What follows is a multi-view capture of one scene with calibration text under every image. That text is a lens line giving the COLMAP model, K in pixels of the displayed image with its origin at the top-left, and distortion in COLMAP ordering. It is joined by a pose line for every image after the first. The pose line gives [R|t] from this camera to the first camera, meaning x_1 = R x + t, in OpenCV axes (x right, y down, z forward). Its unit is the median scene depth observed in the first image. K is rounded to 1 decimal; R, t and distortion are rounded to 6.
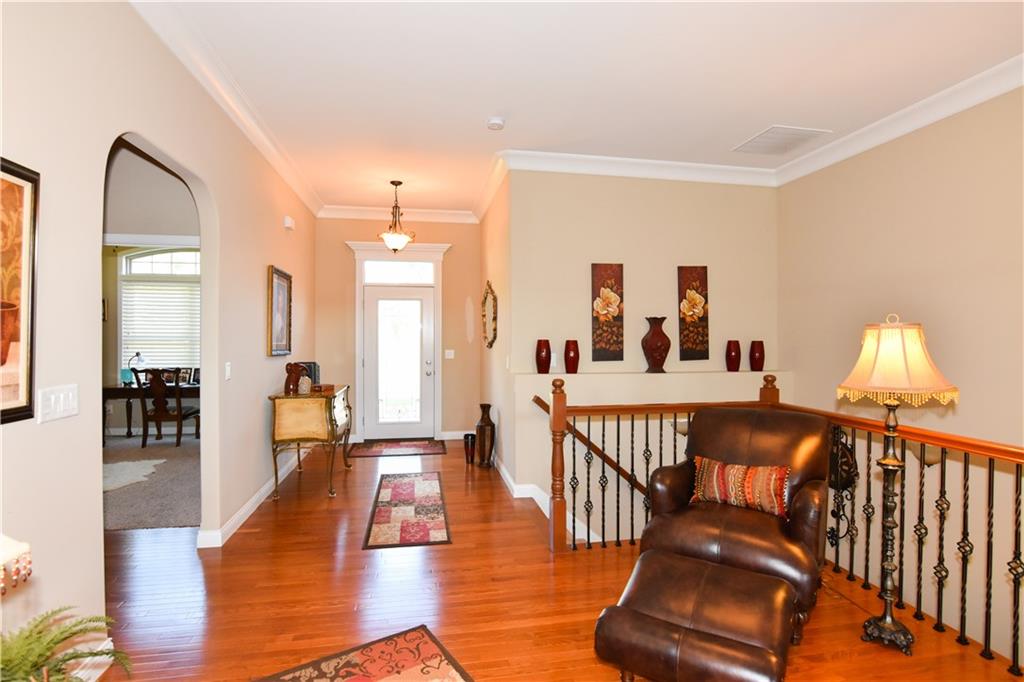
lens RADIAL K [[510.3, 0, 507.0], [0, 510.3, 337.5], [0, 0, 1]] dist [-0.024783, 0.002728]
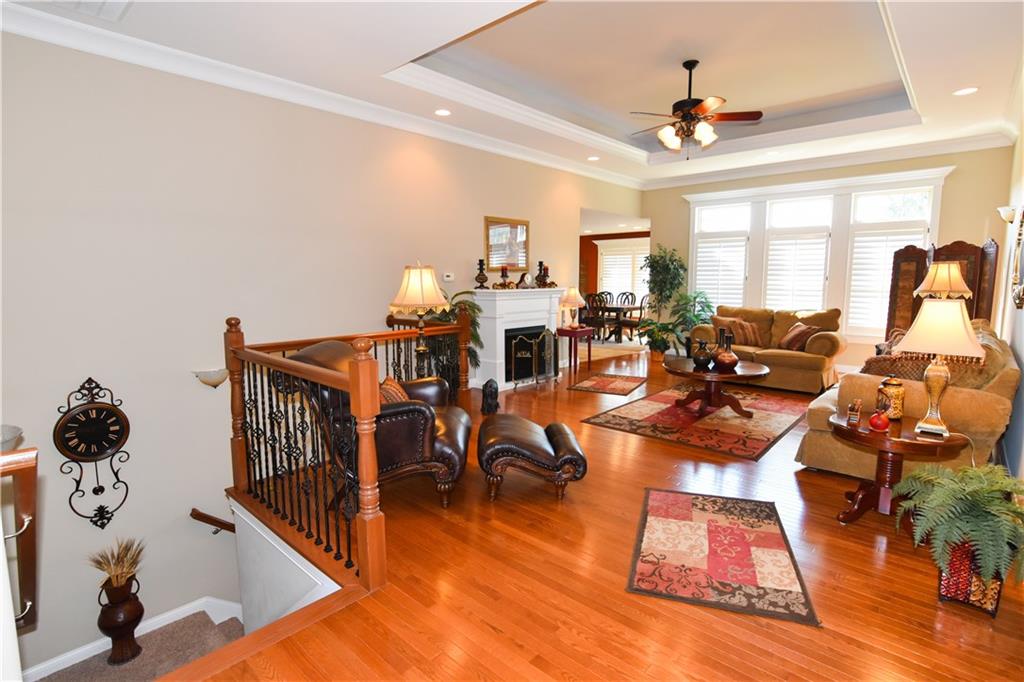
lens RADIAL K [[510.3, 0, 505.8], [0, 510.3, 340.9], [0, 0, 1]] dist [-0.024783, 0.002728]
pose [[-0.612197, -0.104705, 0.783742, -0.366607], [0.003087, 0.990870, 0.134788, -0.004153], [-0.790699, 0.084936, -0.606284, 0.881999]]
